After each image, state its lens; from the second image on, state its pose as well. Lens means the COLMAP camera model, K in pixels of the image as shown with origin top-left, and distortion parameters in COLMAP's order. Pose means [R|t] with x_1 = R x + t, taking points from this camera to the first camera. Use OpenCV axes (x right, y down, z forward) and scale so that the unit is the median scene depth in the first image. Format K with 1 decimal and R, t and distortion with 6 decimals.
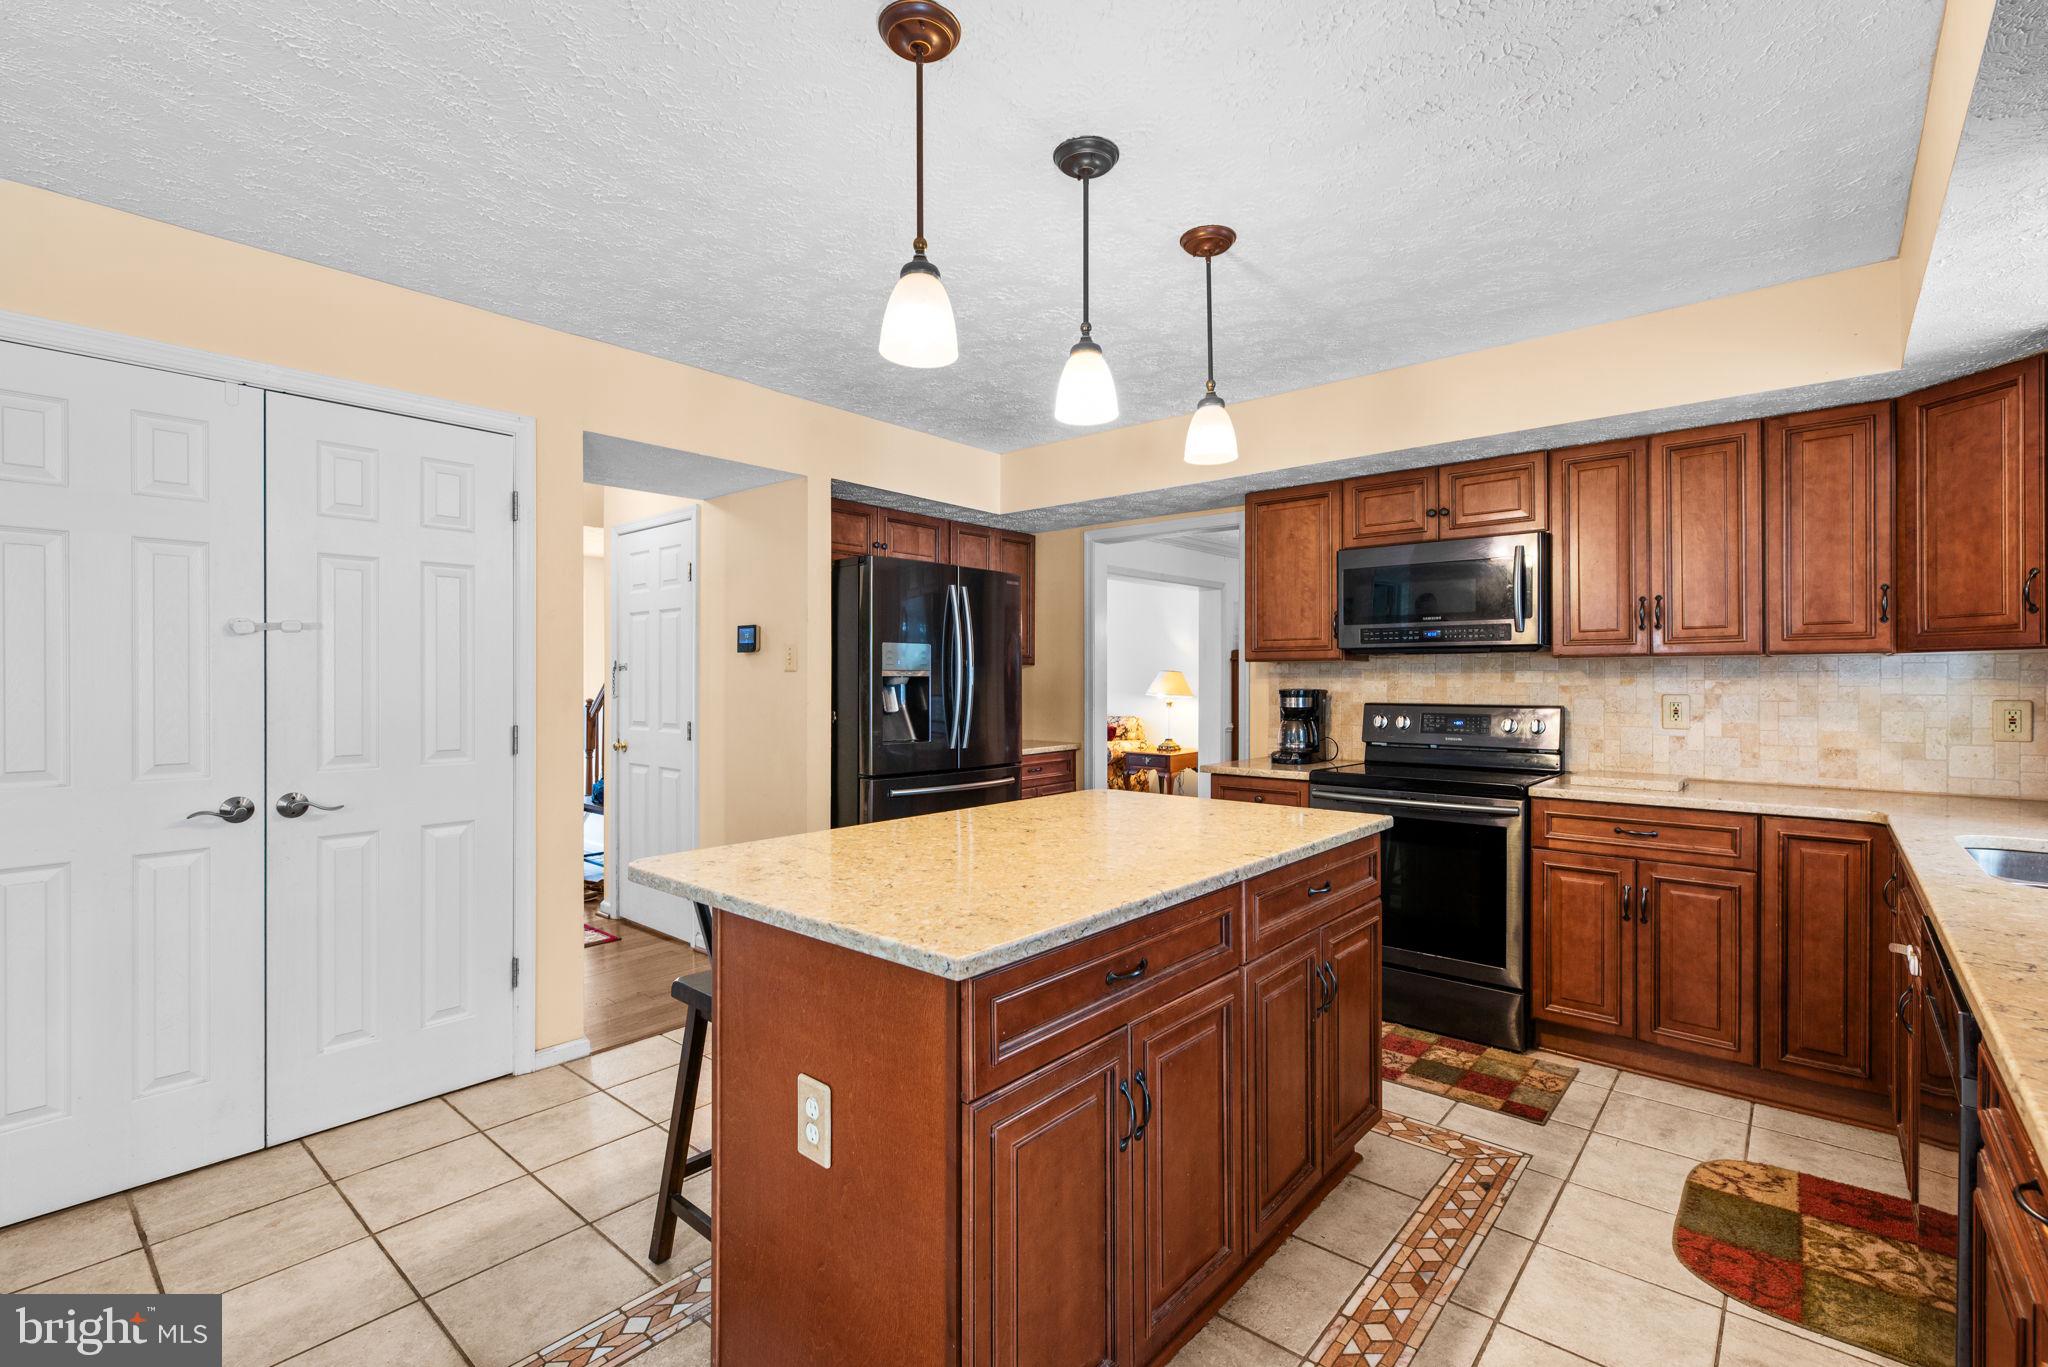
lens RADIAL K [[919.2, 0, 1030.5], [0, 919.2, 676.2], [0, 0, 1]] dist [0.006295, -0.000147]
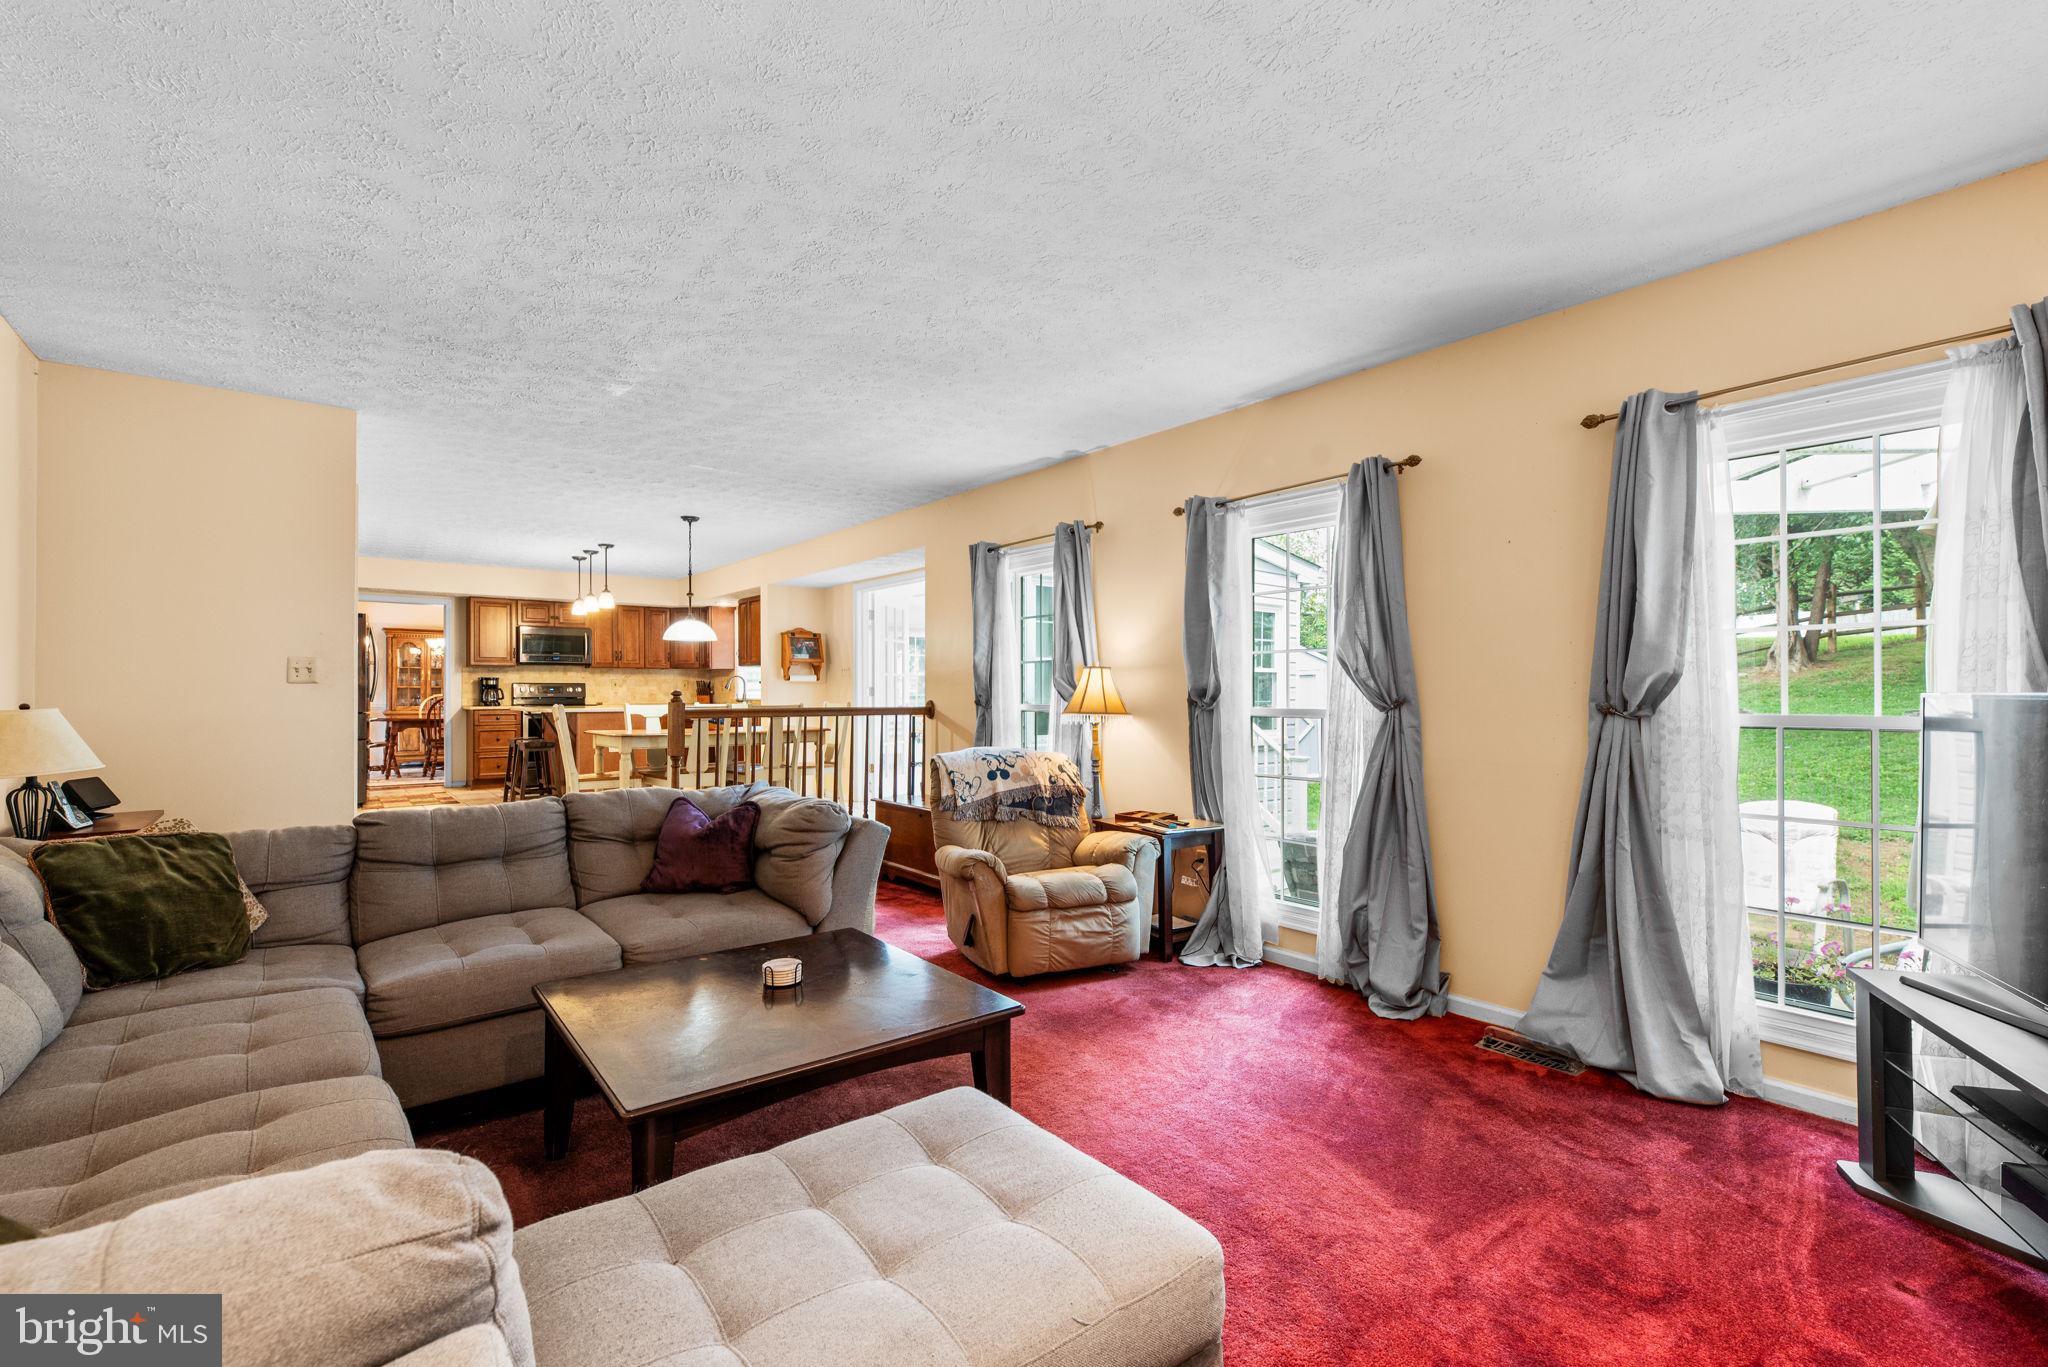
lens RADIAL K [[919.2, 0, 1025.5], [0, 919.2, 693.2], [0, 0, 1]] dist [0.006295, -0.000147]
pose [[0.192147, 0.000973, 0.981366, -2.222353], [-0.006317, 0.999980, 0.000245, 0.056142], [-0.981346, -0.006247, 0.192149, -1.082484]]
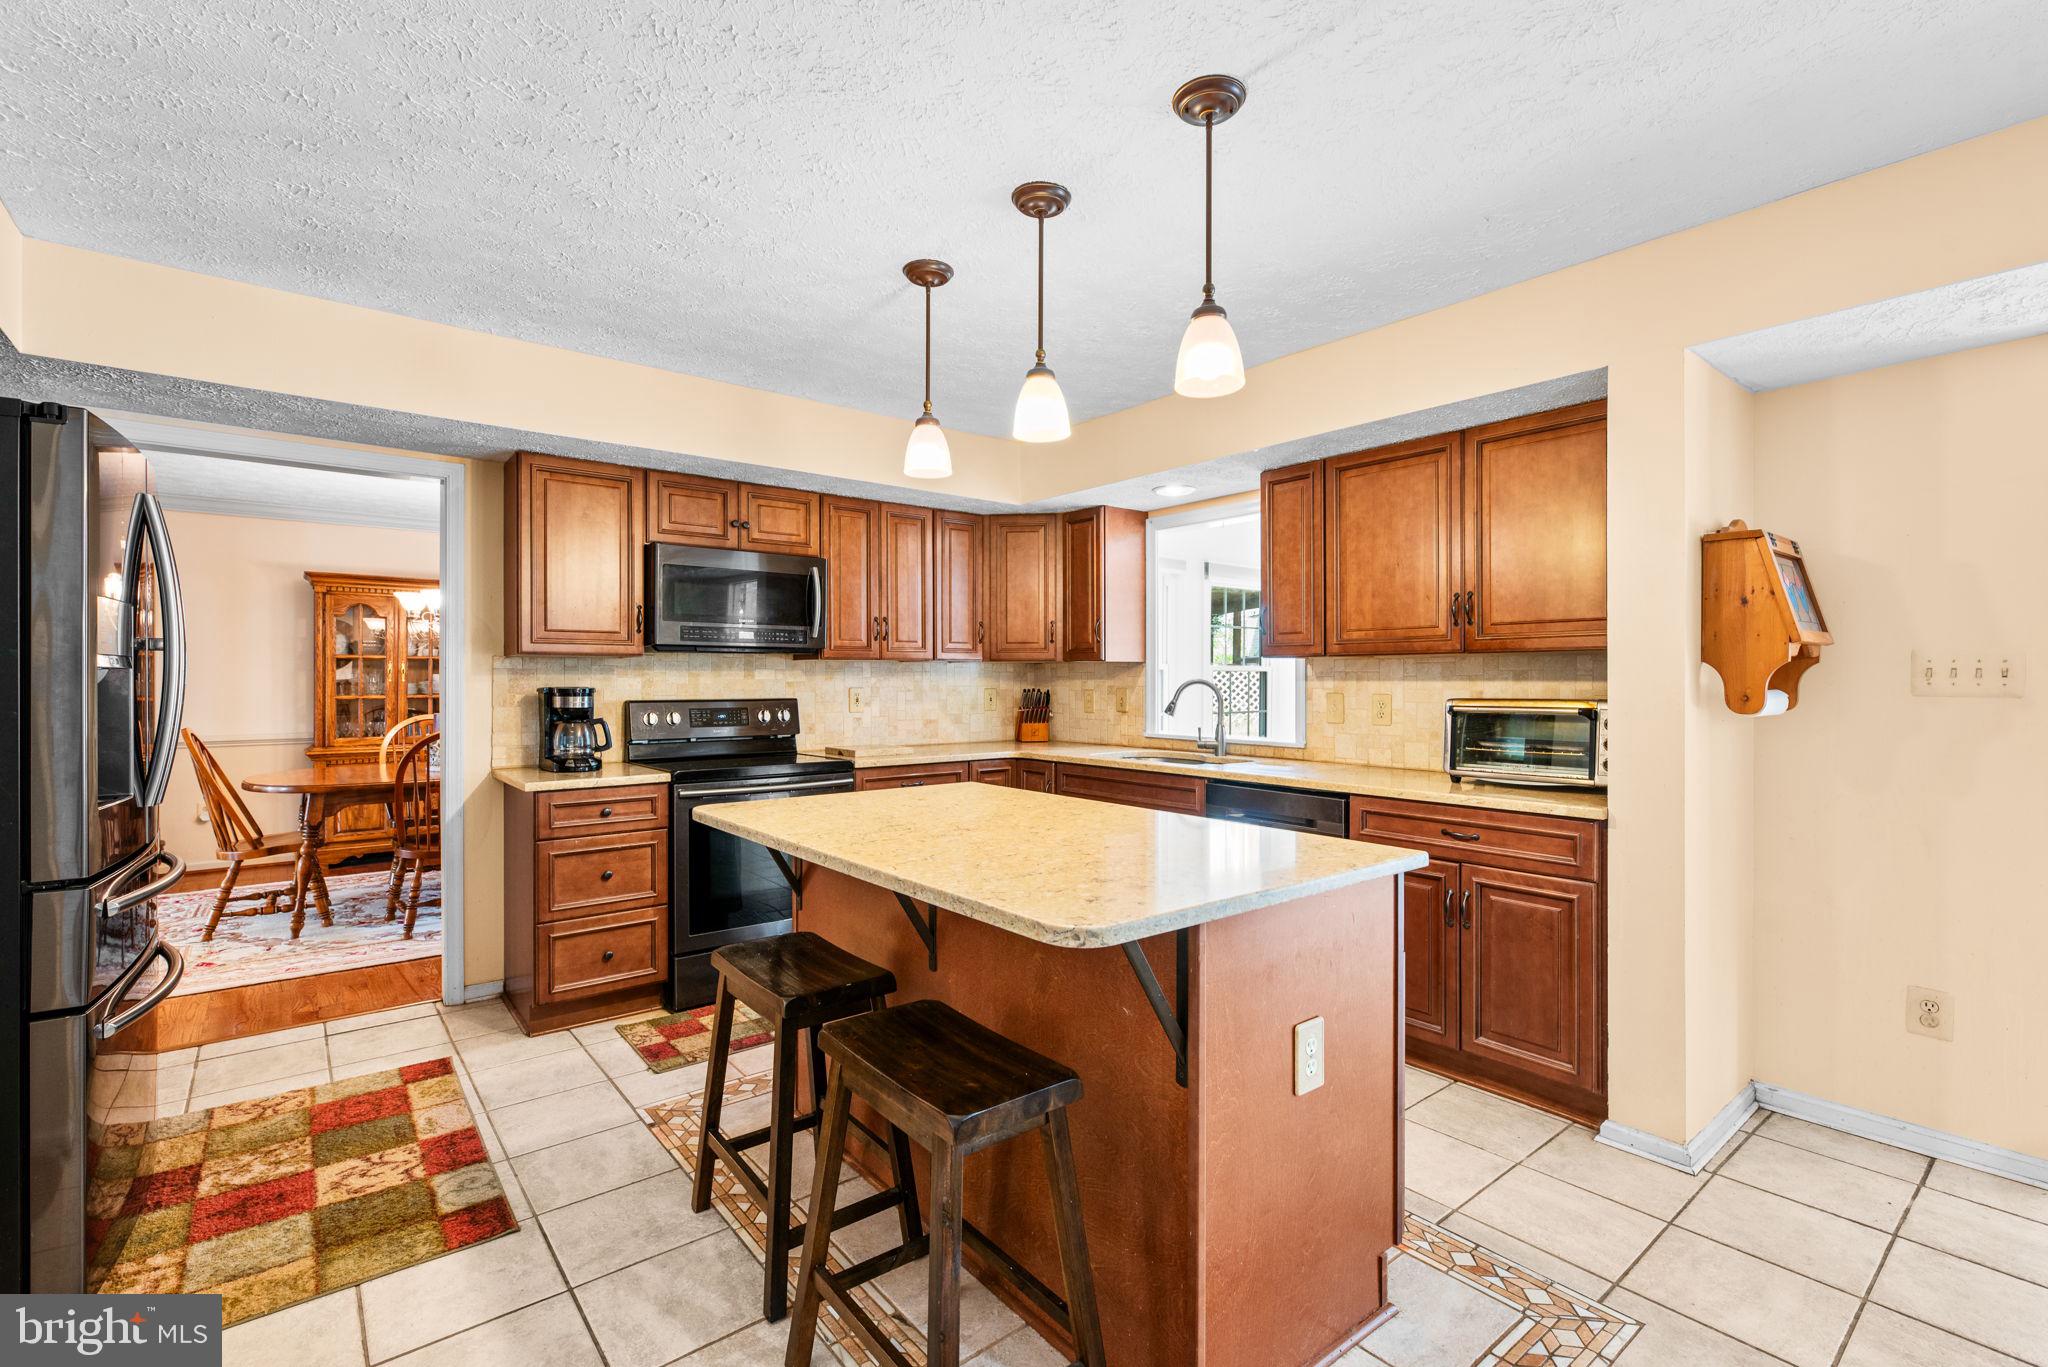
lens RADIAL K [[919.2, 0, 996.4], [0, 919.2, 677.1], [0, 0, 1]] dist [0.006295, -0.000147]
pose [[0.200593, 0.000454, 0.979675, -0.579381], [-0.006450, 0.999979, 0.000857, 0.001130], [-0.979654, -0.006491, 0.200591, 0.488607]]
